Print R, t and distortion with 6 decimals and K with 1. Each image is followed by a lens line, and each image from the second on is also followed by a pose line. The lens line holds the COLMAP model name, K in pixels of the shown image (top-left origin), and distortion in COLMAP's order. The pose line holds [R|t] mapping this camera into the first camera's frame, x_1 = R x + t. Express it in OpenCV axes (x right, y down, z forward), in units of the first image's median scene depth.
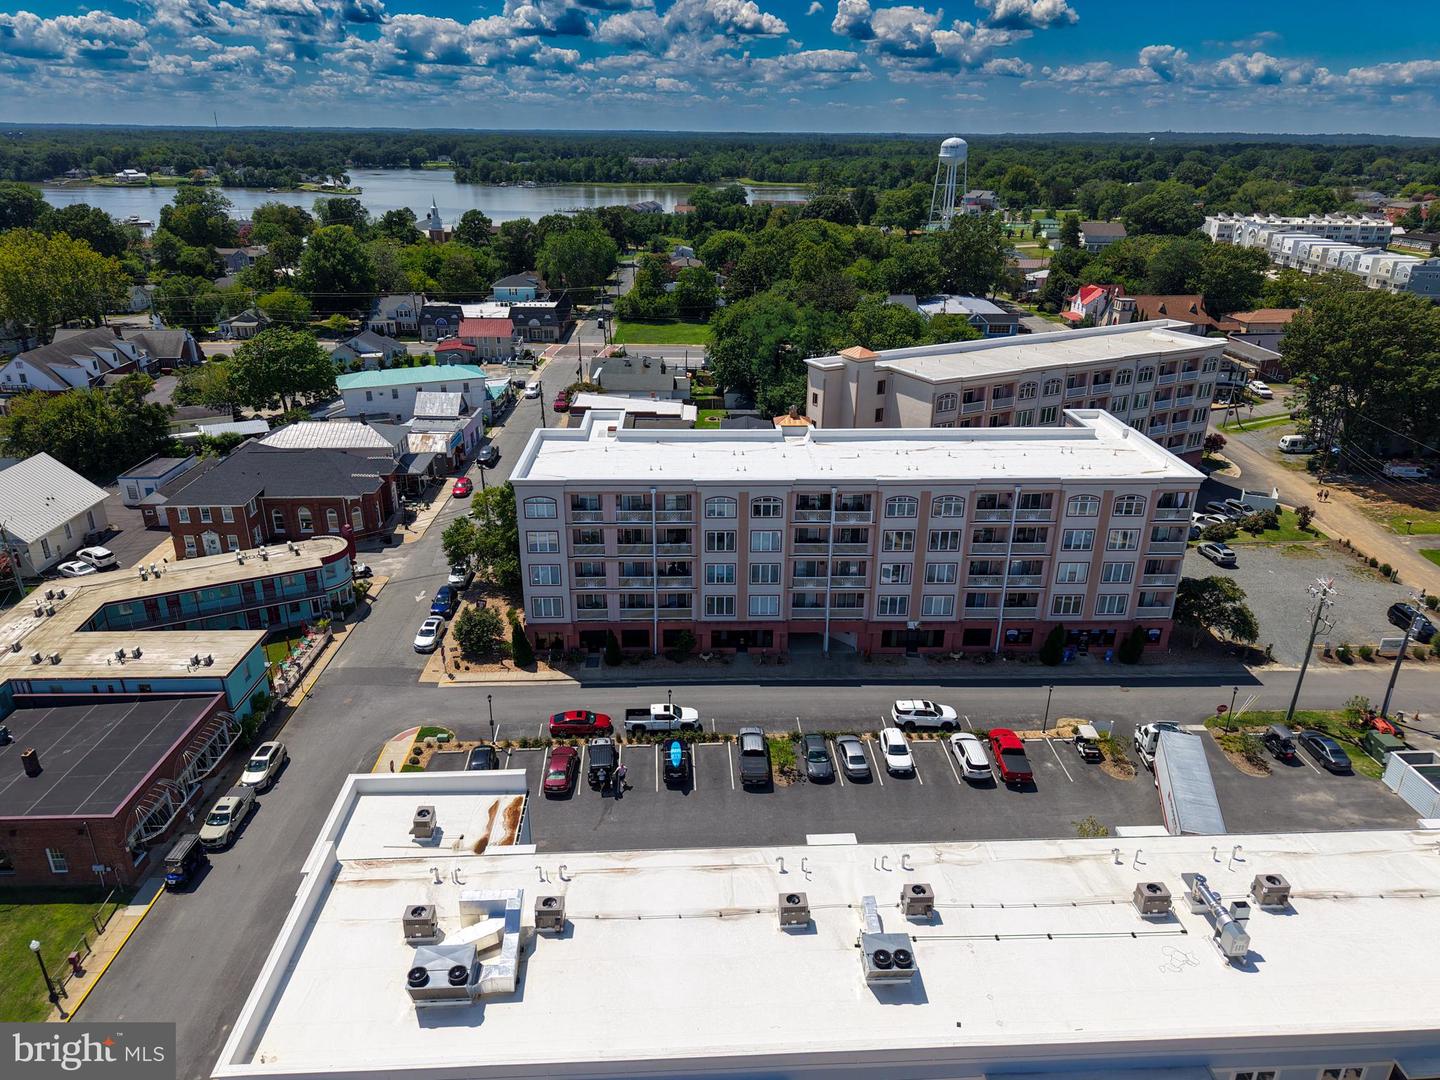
lens RADIAL K [[963.7, 0, 720.0], [0, 963.7, 540.0], [0, 0, 1]] dist [0.033110, -0.042587]
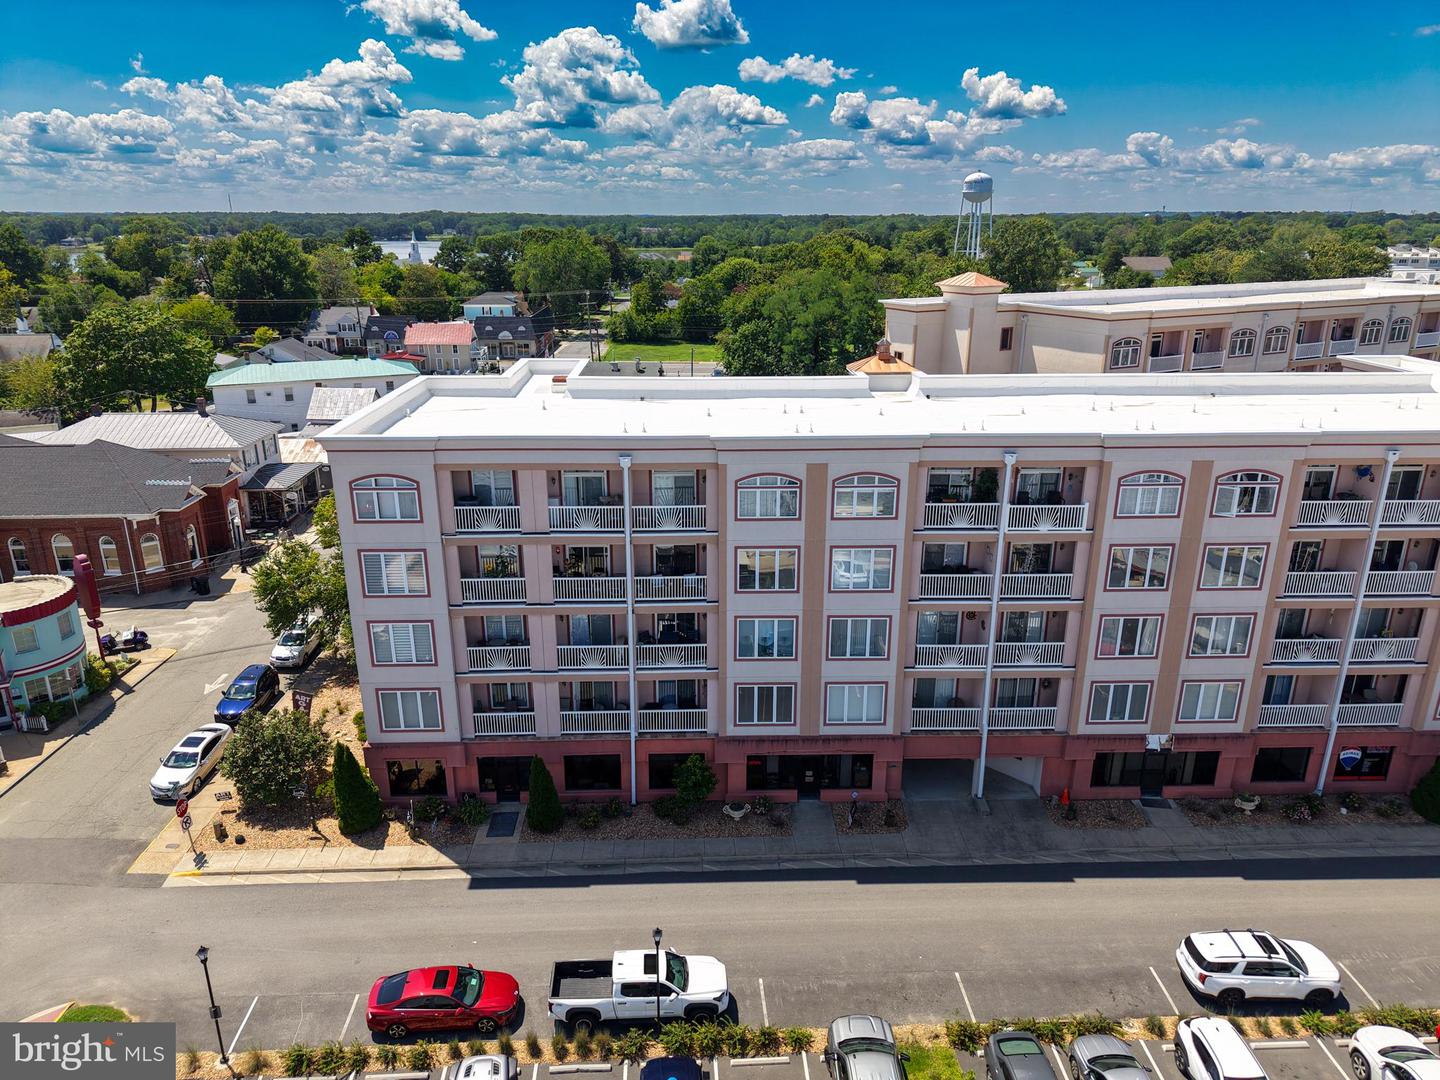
lens RADIAL K [[963.7, 0, 720.0], [0, 963.7, 540.0], [0, 0, 1]] dist [0.033110, -0.042587]
pose [[0.999970, -0.005974, -0.004894, -0.019820], [0.005599, 0.997287, -0.073394, 0.020697], [0.005319, 0.073365, 0.997291, 0.503322]]
